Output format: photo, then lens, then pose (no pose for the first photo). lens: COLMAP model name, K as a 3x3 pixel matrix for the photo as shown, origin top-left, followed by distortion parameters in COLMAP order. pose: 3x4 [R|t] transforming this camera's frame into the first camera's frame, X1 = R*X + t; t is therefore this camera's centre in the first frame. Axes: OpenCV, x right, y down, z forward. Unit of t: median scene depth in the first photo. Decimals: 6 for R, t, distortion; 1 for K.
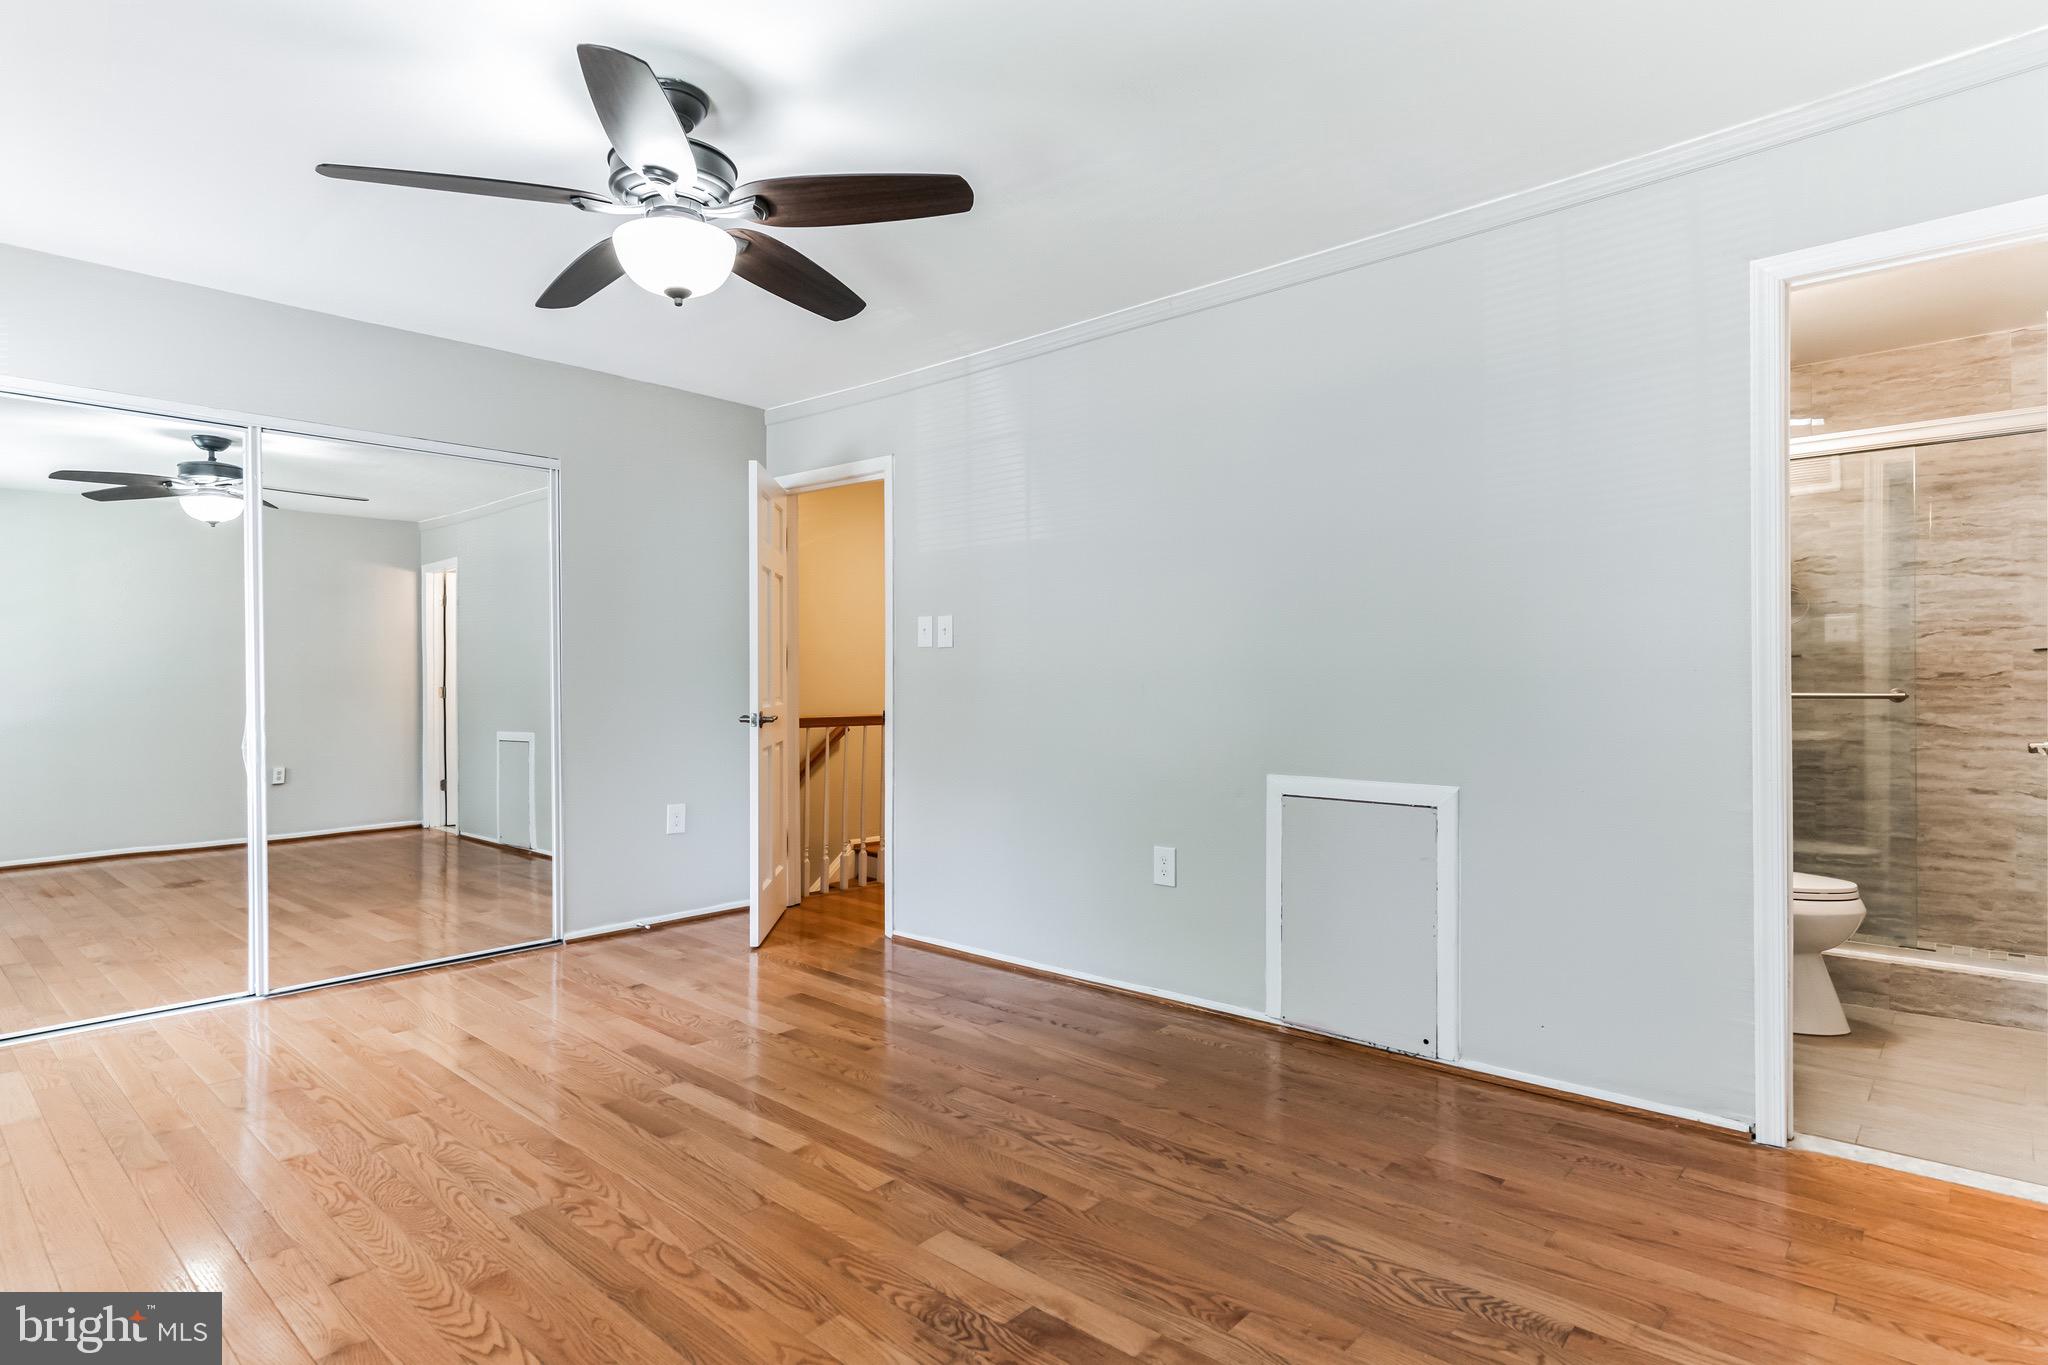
lens RADIAL K [[1062.7, 0, 1023.1], [0, 1062.7, 679.0], [0, 0, 1]] dist [-0.003839, -0.000339]
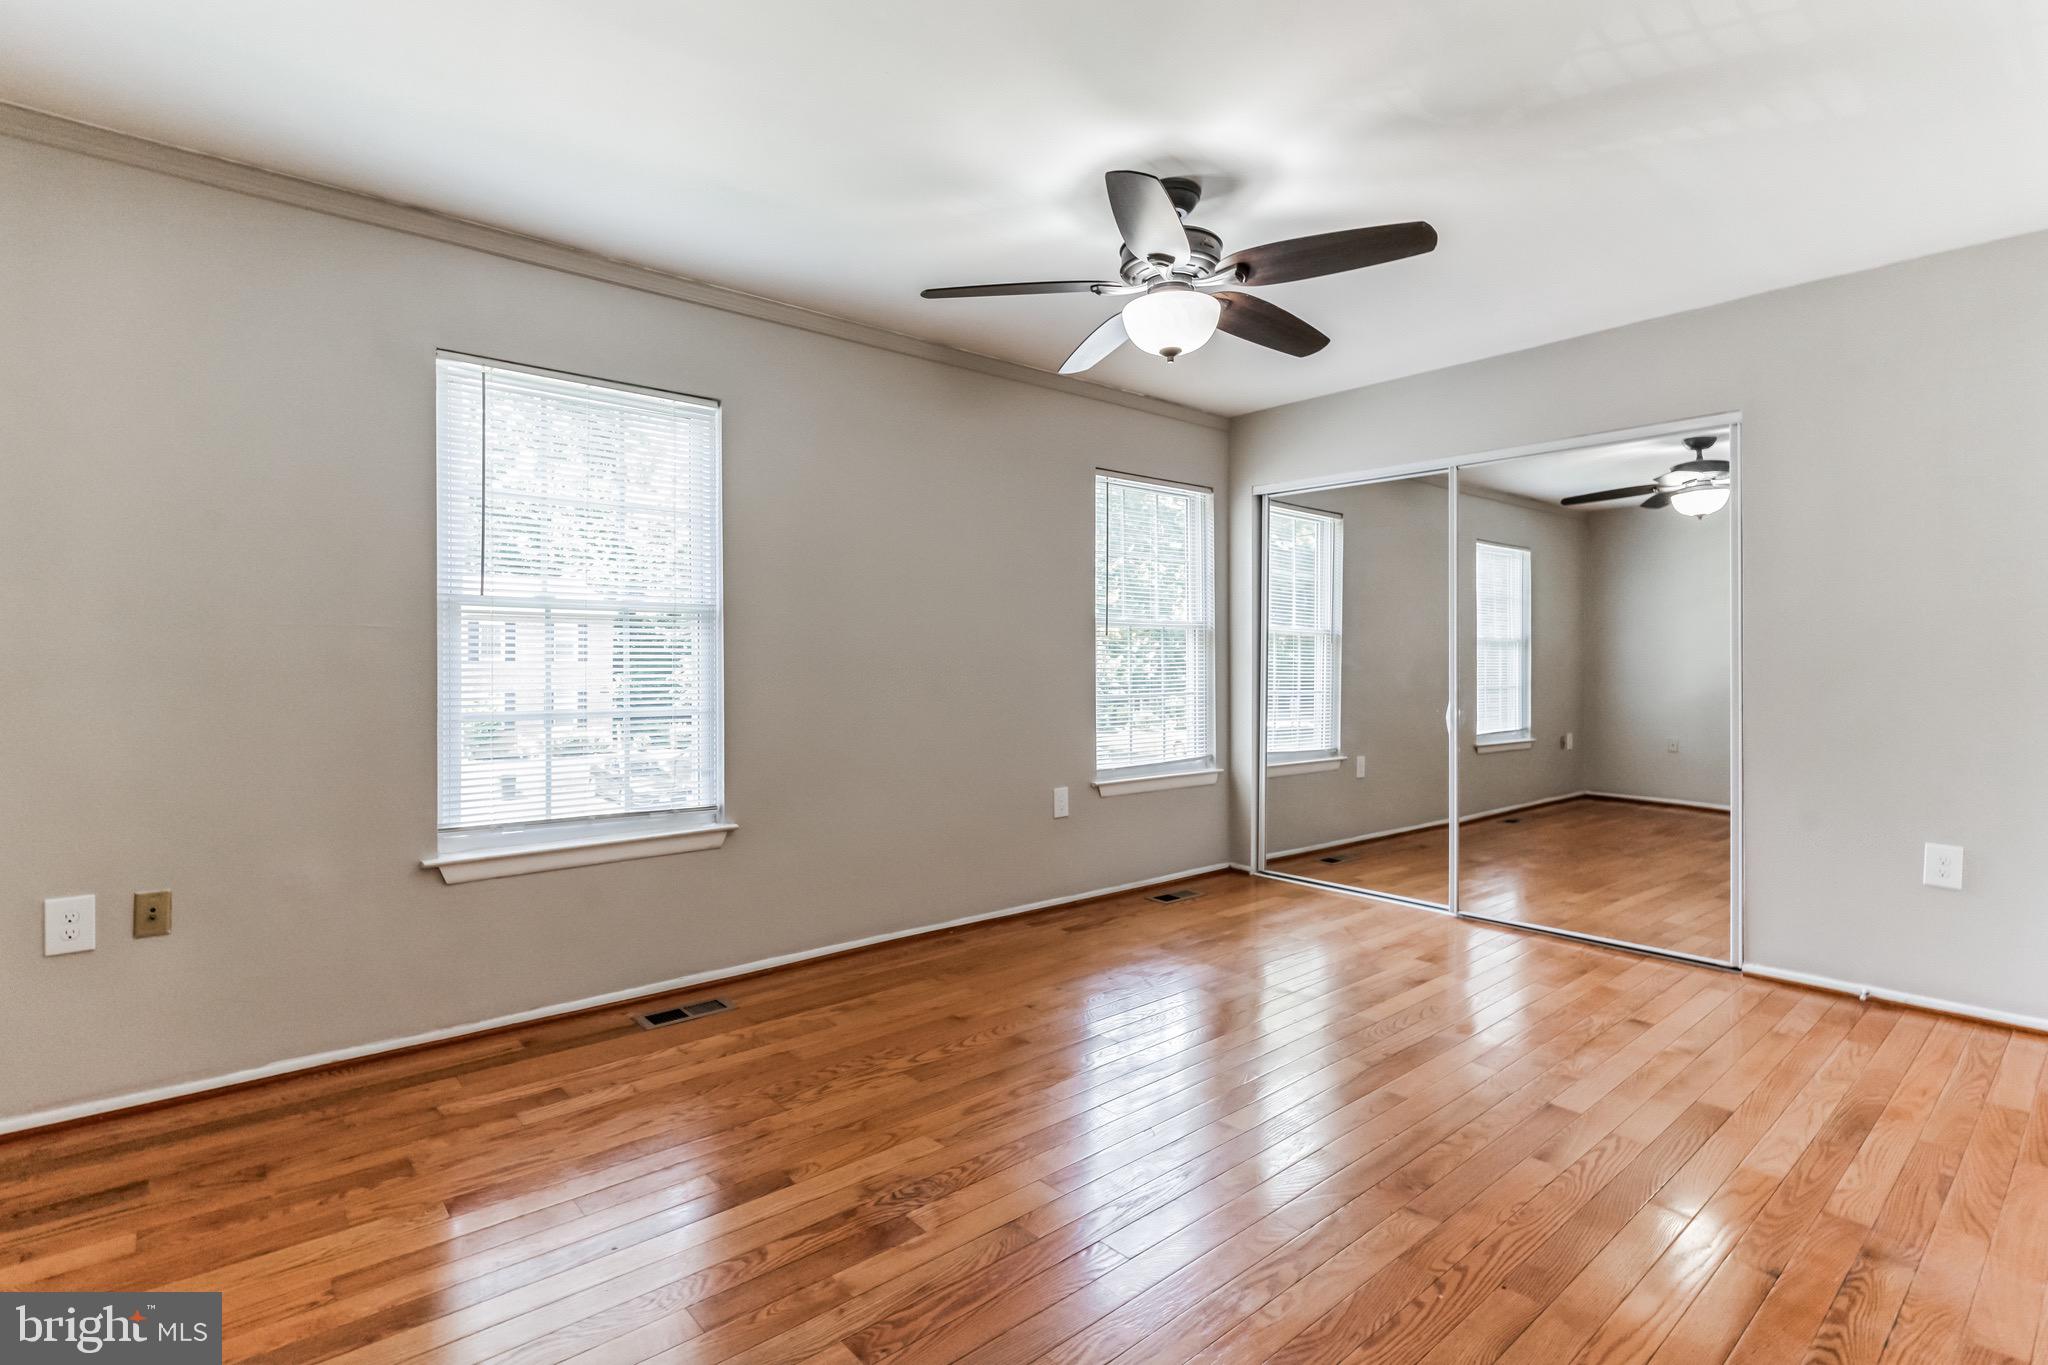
lens RADIAL K [[980.6, 0, 967.7], [0, 980.6, 656.5], [0, 0, 1]] dist [-0.001712, -0.000982]
pose [[-0.148876, 0.001831, -0.988854, 0.431322], [0.001817, 0.999997, 0.001579, -0.006992], [0.988854, -0.001561, -0.148879, 0.505358]]
